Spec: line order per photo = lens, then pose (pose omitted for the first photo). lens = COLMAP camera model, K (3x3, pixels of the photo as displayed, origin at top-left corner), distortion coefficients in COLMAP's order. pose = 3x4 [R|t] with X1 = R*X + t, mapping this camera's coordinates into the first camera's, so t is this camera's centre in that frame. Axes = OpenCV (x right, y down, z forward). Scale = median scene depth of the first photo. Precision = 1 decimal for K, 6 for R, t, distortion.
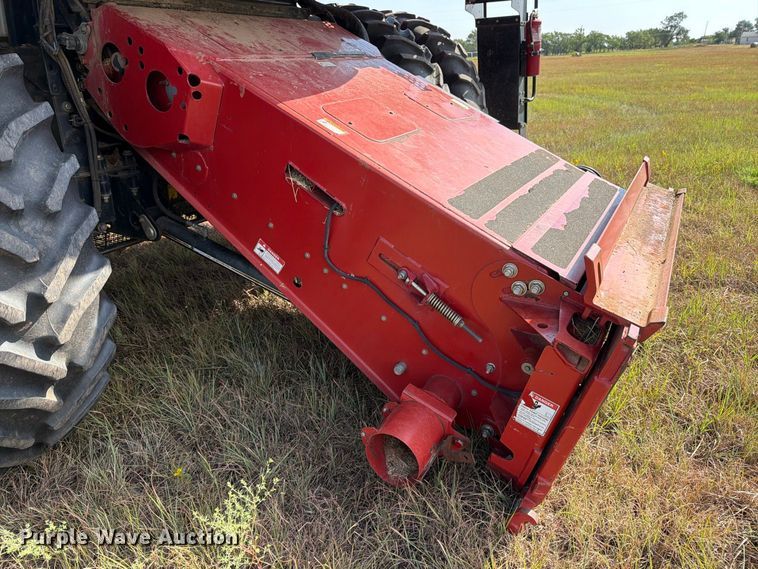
lens RADIAL K [[535.3, 0, 378.2], [0, 535.3, 285.4], [0, 0, 1]] dist [0.054766, -0.061341]
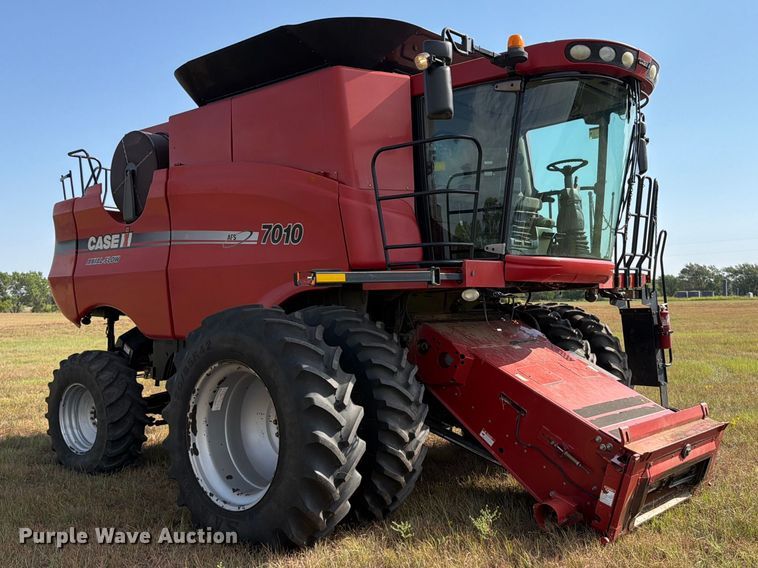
lens RADIAL K [[756.9, 0, 378.9], [0, 756.9, 283.3], [0, 0, 1]] dist [0.026866, 0.000000]
pose [[0.973658, 0.008471, -0.227855, 0.051454], [-0.099456, 0.915013, -0.390973, 0.631975], [0.205178, 0.403335, 0.891753, -2.071013]]
